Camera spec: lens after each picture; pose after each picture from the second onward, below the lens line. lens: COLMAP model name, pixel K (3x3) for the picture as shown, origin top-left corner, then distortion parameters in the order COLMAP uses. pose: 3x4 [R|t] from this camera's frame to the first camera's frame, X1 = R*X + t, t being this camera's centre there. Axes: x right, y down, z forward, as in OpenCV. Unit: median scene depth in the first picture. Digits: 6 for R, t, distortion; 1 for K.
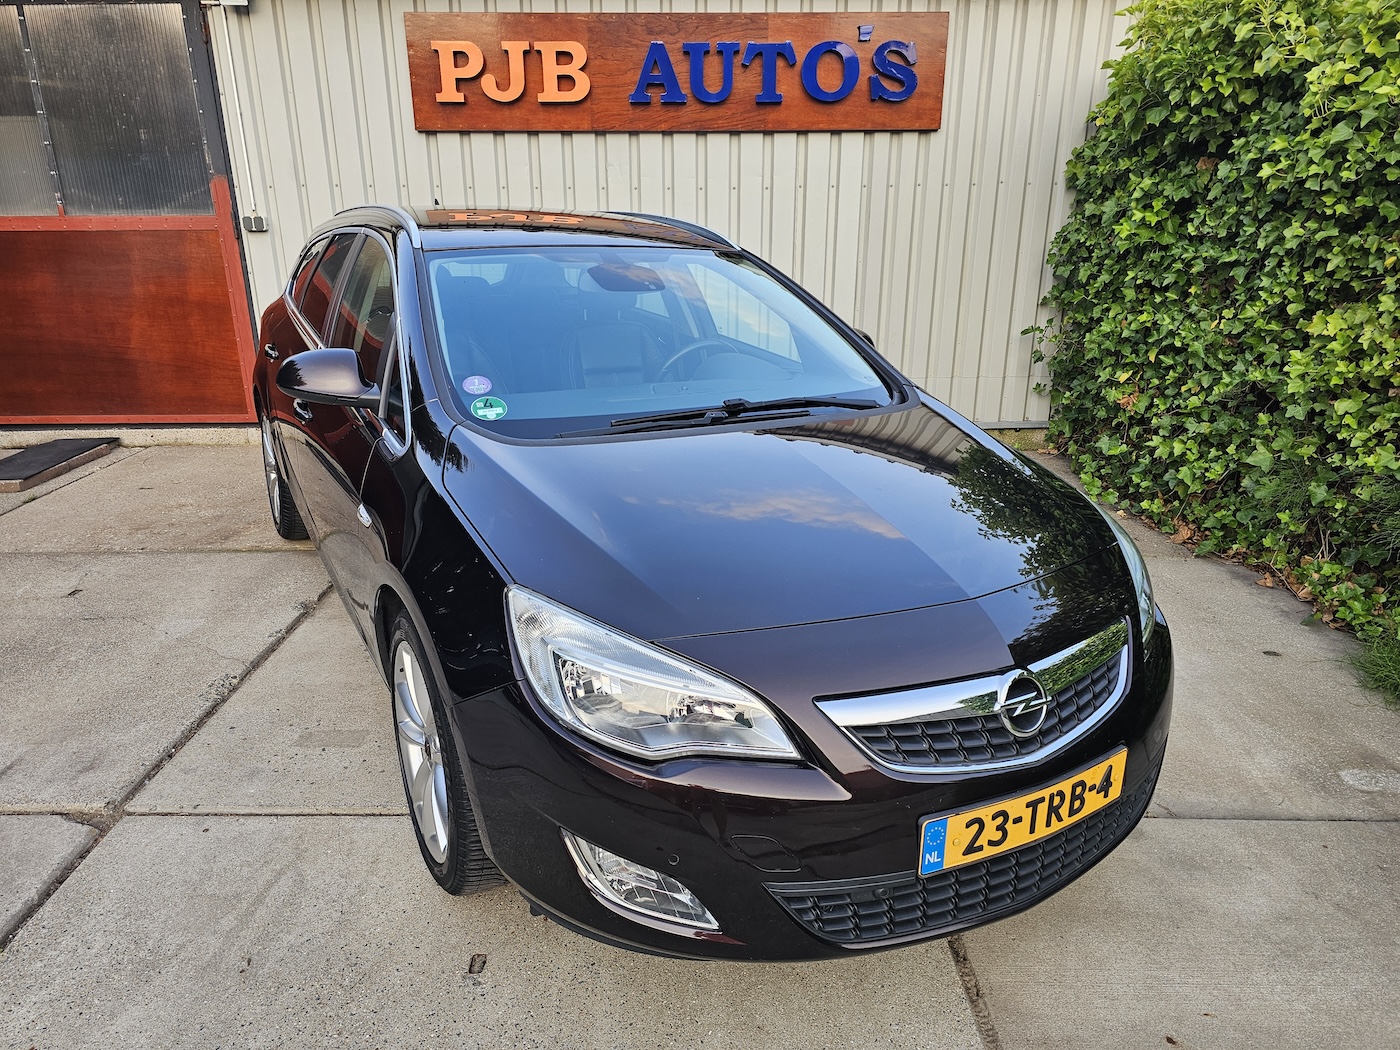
lens RADIAL K [[940.5, 0, 701.4], [0, 940.5, 528.7], [0, 0, 1]] dist [0.048087, -0.039068]
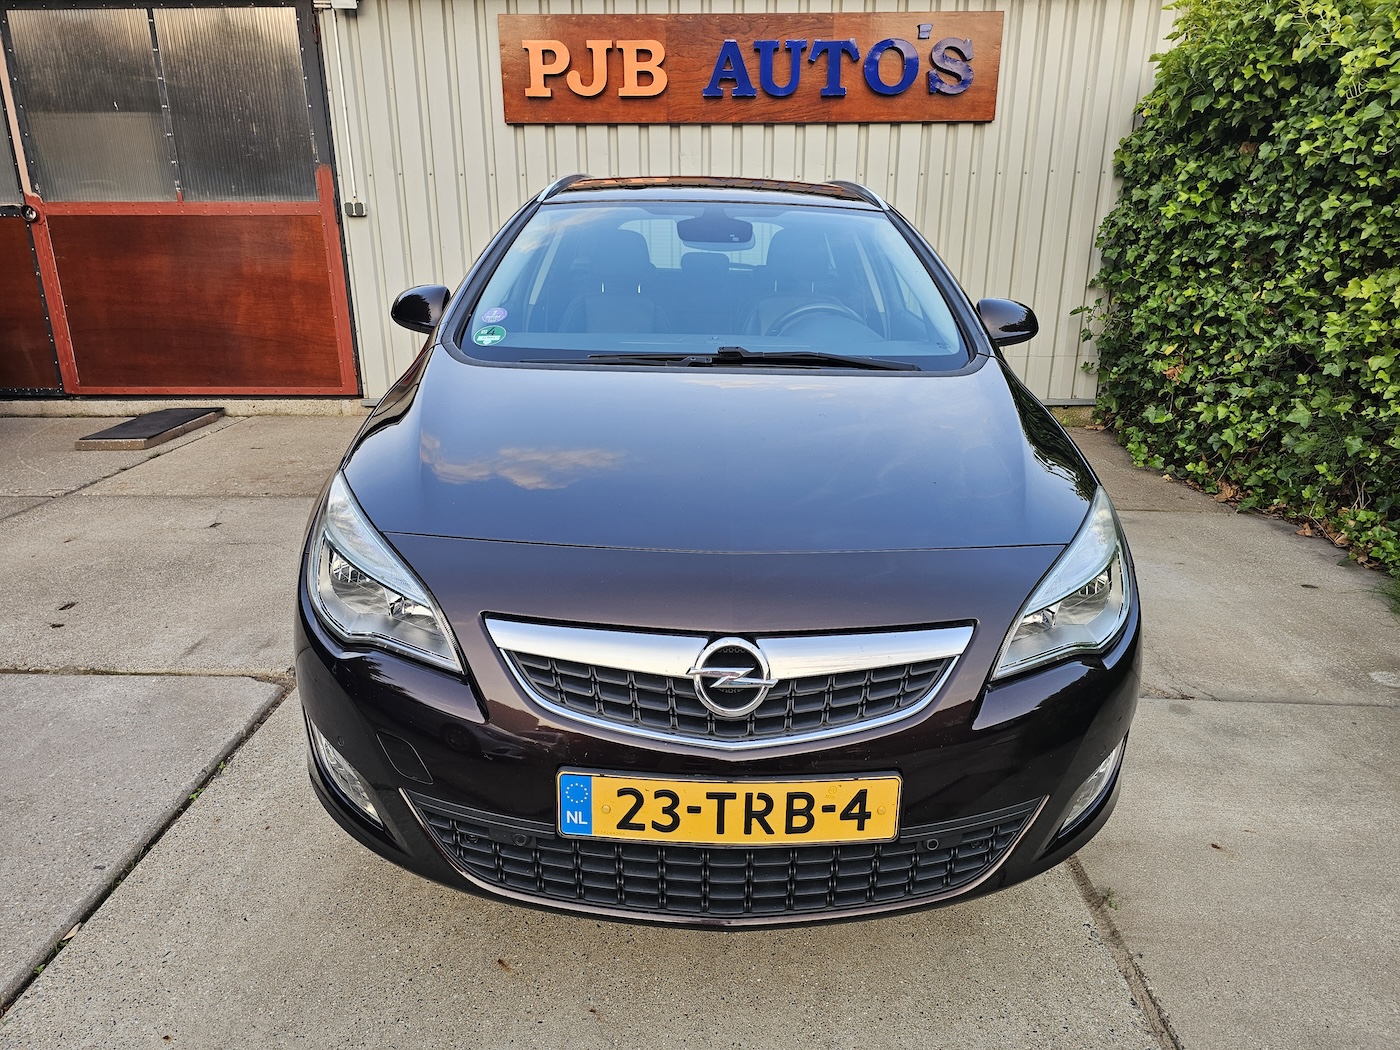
lens RADIAL K [[943.9, 0, 705.8], [0, 943.9, 522.1], [0, 0, 1]] dist [0.044901, -0.037975]
pose [[0.999490, 0.011378, -0.029846, -0.038833], [-0.011992, 0.999718, -0.020492, 0.061376], [0.029605, 0.020840, 0.999344, -0.074966]]
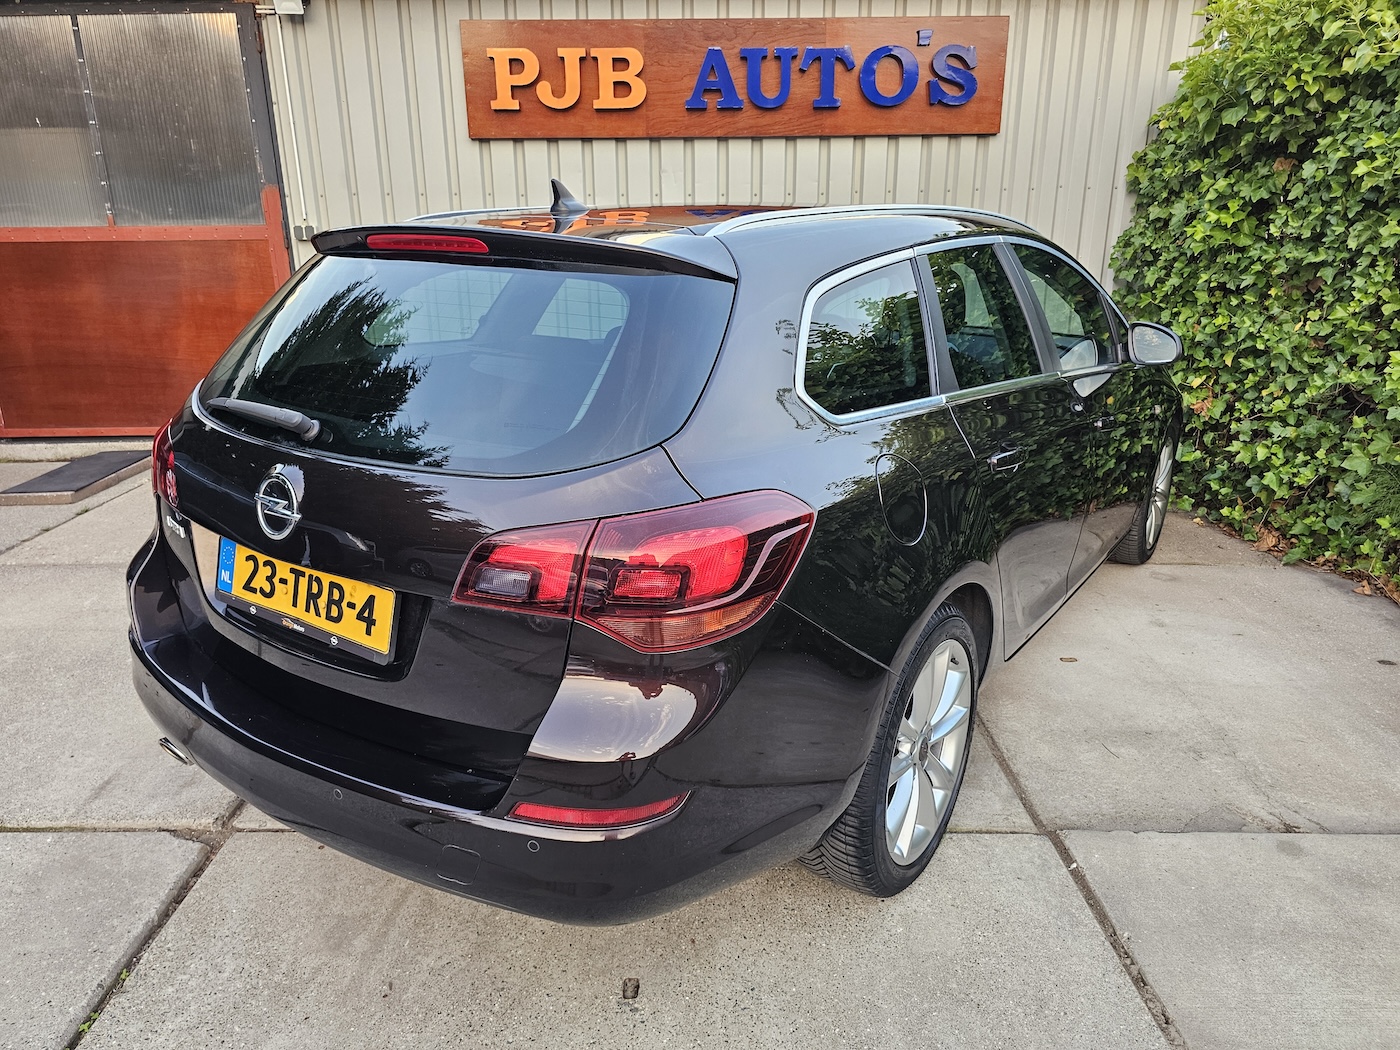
lens RADIAL K [[947.4, 0, 700.0], [0, 947.4, 525.0], [0, 0, 1]] dist [0.041824, -0.038103]
pose [[0.999981, -0.003740, -0.004874, -0.063446], [0.003635, 0.999767, -0.021260, 0.006921], [0.004952, 0.021242, 0.999762, 0.016215]]
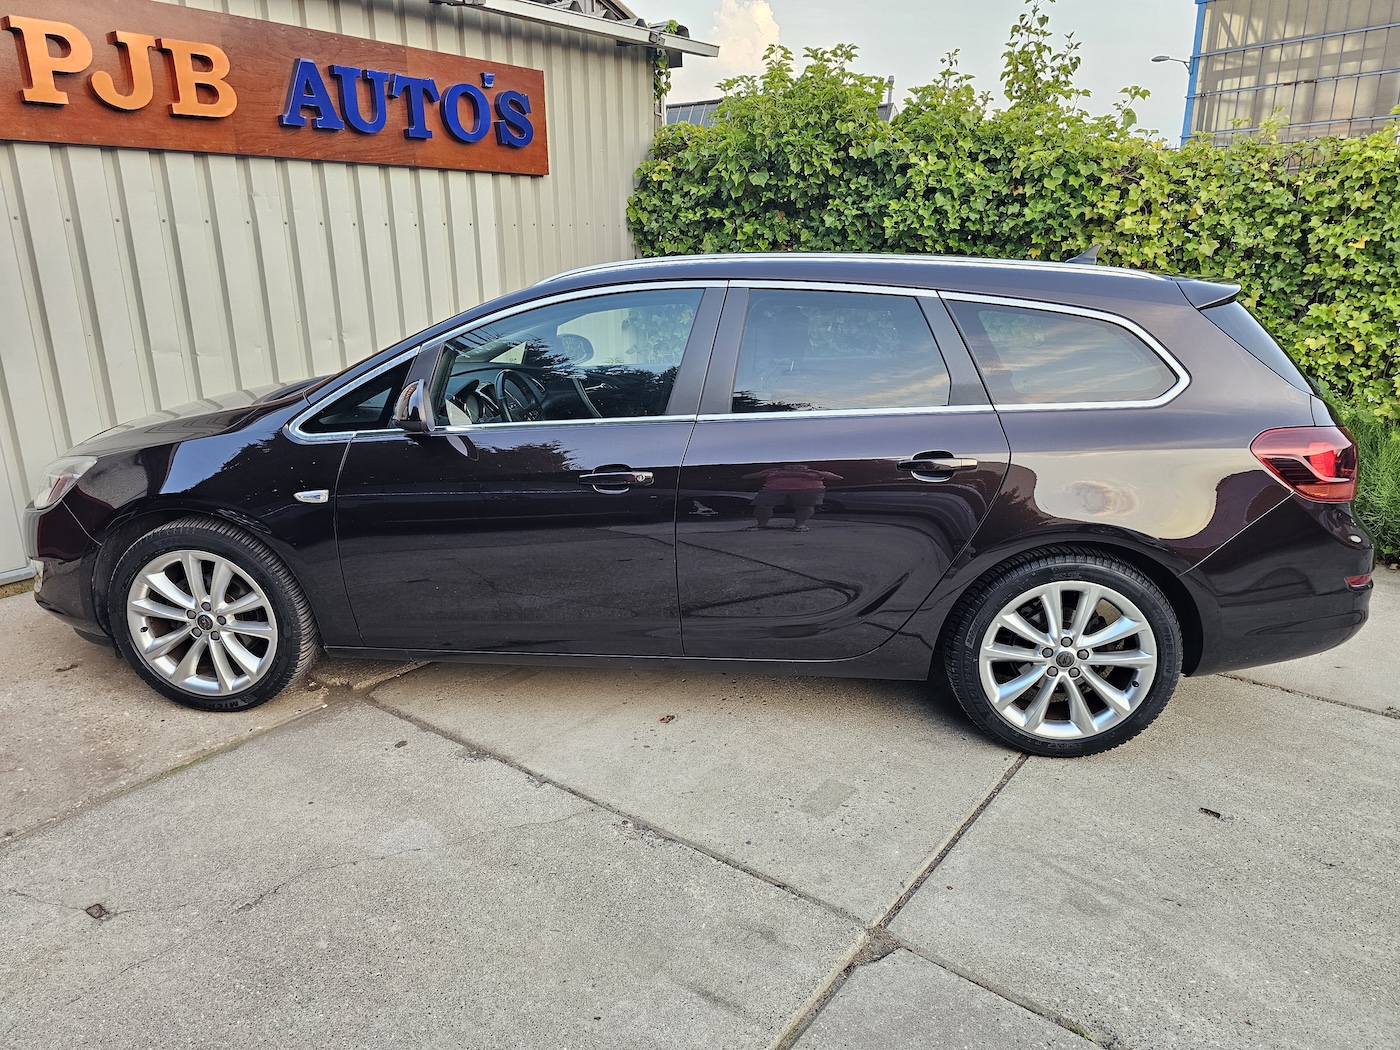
lens RADIAL K [[948.7, 0, 707.5], [0, 948.7, 515.2], [0, 0, 1]] dist [0.037605, -0.033232]
pose [[0.612331, -0.221400, 0.758968, -0.628337], [0.255236, 0.963944, 0.075271, -0.088201], [-0.748268, 0.147625, 0.646762, 0.235215]]
